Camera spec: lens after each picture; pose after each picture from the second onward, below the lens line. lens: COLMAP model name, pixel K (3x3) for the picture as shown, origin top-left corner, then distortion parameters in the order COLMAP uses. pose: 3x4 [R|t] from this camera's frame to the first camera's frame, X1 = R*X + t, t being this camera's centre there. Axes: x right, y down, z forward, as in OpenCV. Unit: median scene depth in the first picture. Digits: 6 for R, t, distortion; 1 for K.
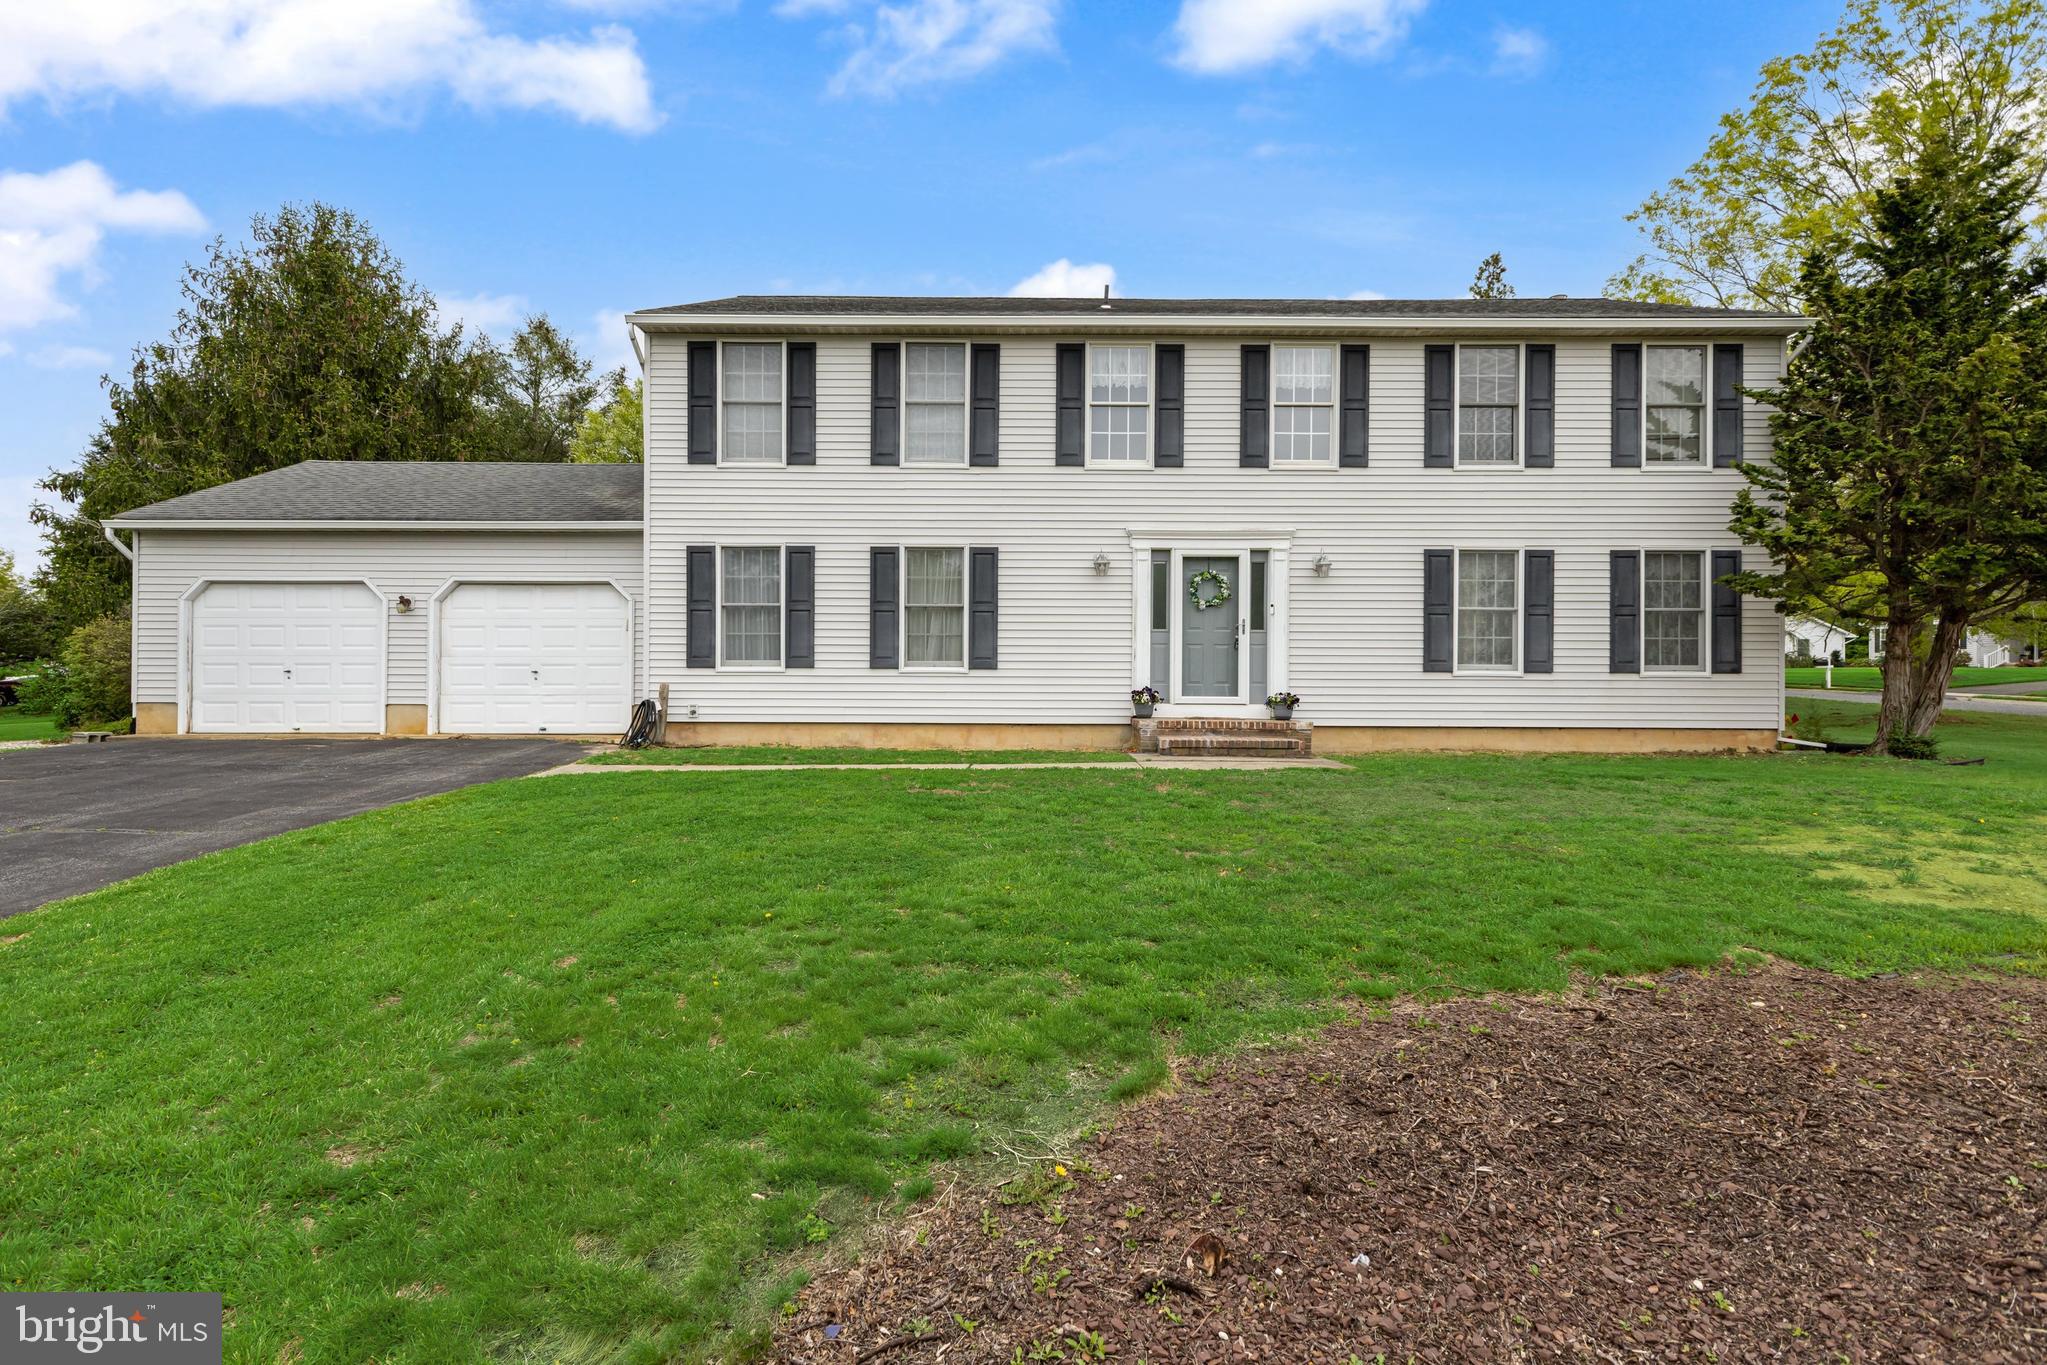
lens RADIAL K [[1122.1, 0, 1023.4], [0, 1122.1, 669.6], [0, 0, 1]] dist [0.002893, 0.000989]
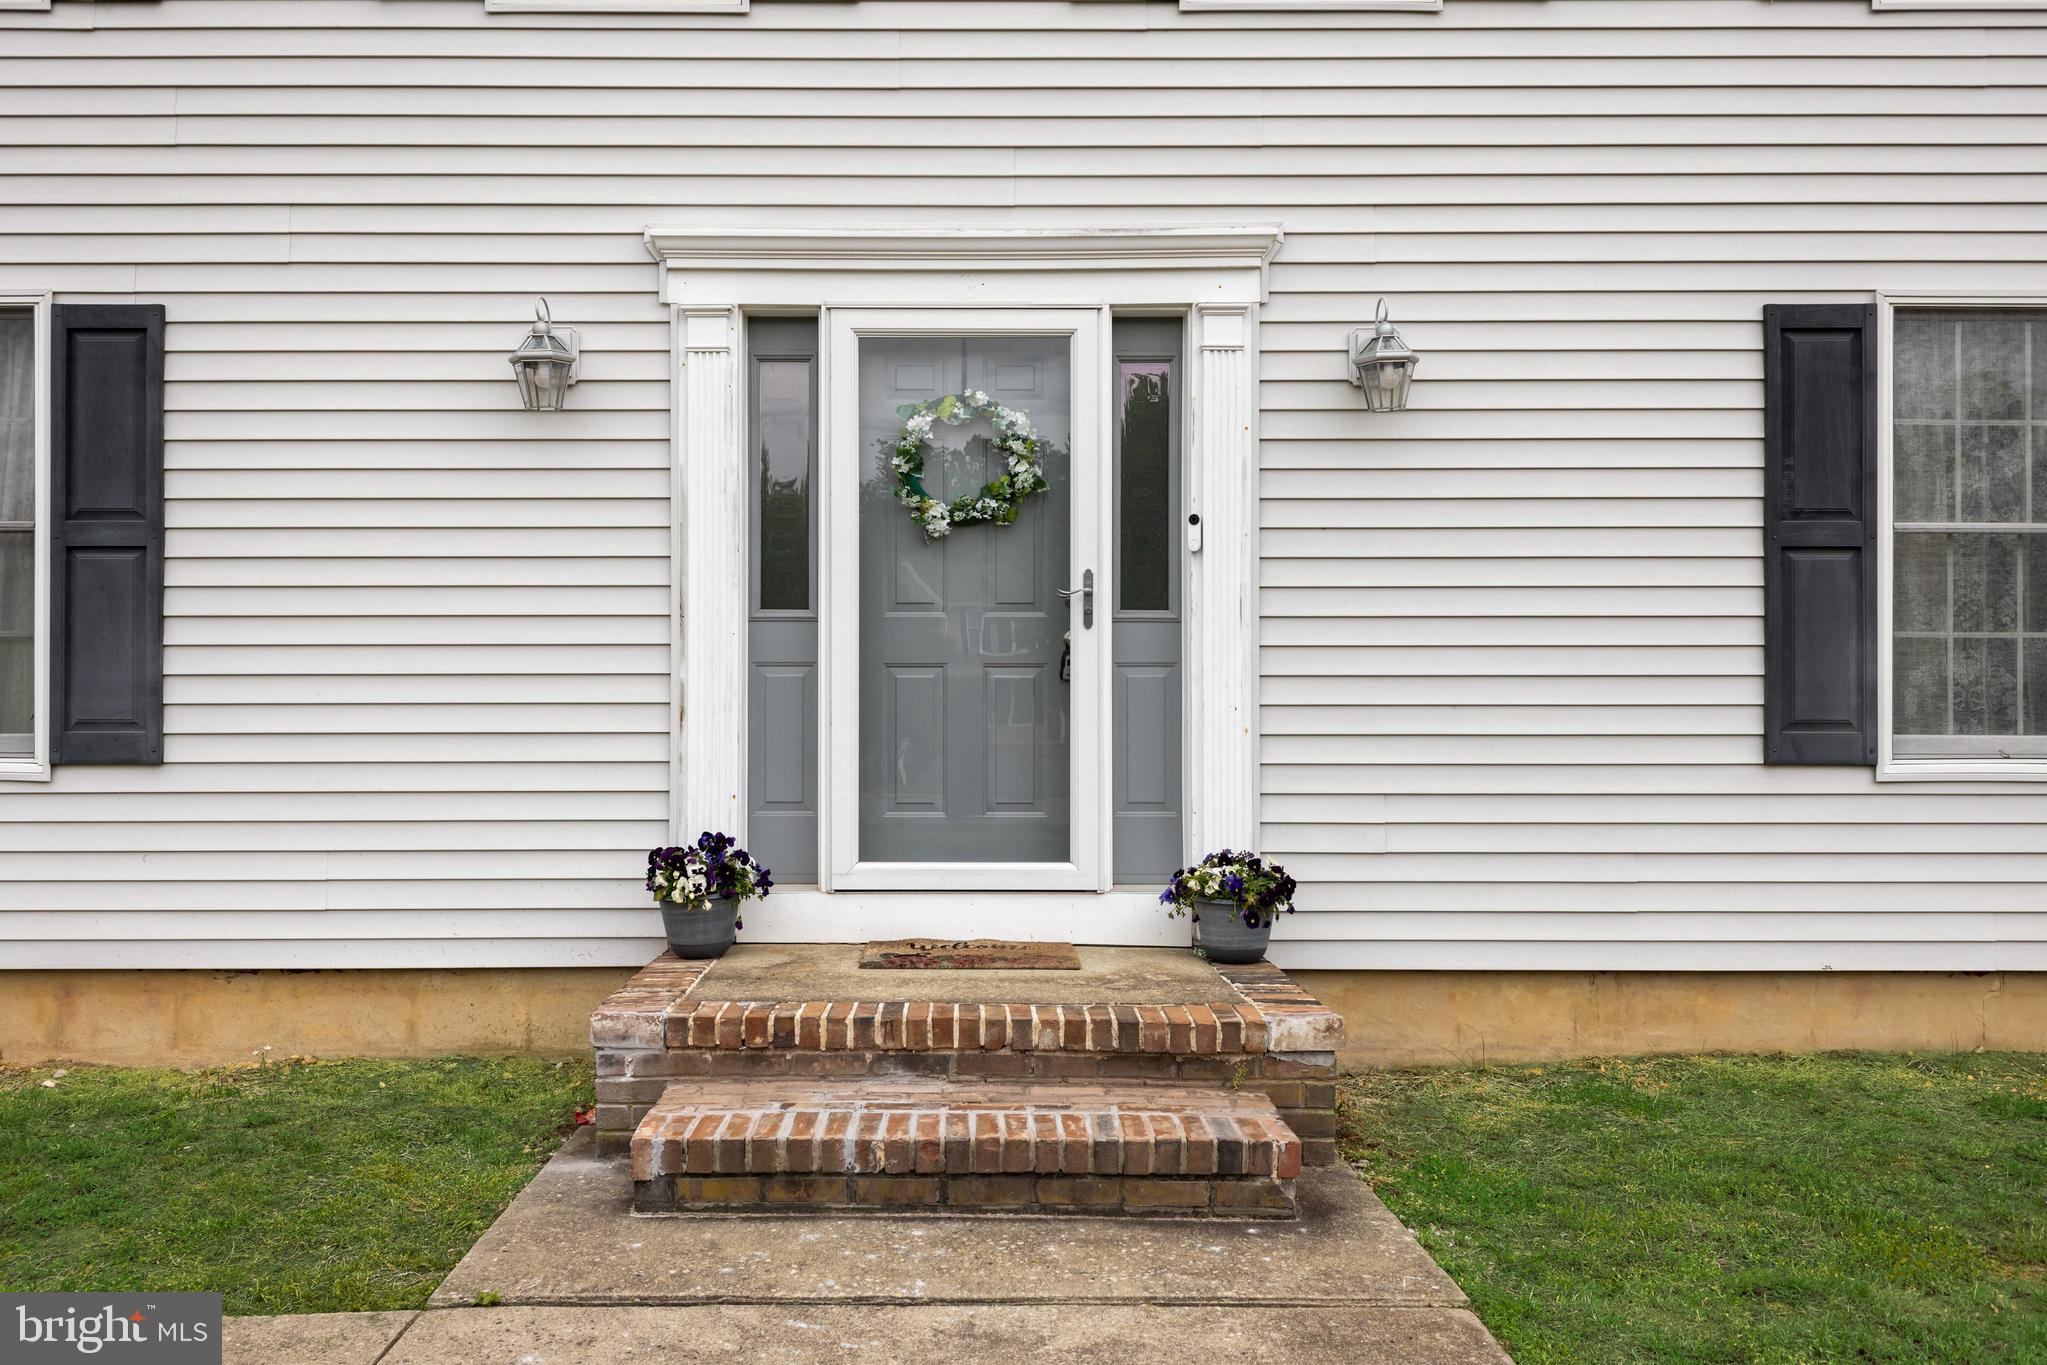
lens RADIAL K [[4230.4, 0, 1023.5], [0, 4230.4, 682.5], [0, 0, 1]] dist [0.021819, -0.116431]
pose [[0.999912, -0.005954, 0.011845, 0.168872], [0.006185, 0.999789, -0.019584, 0.000921], [-0.011726, 0.019655, 0.999738, -0.001484]]
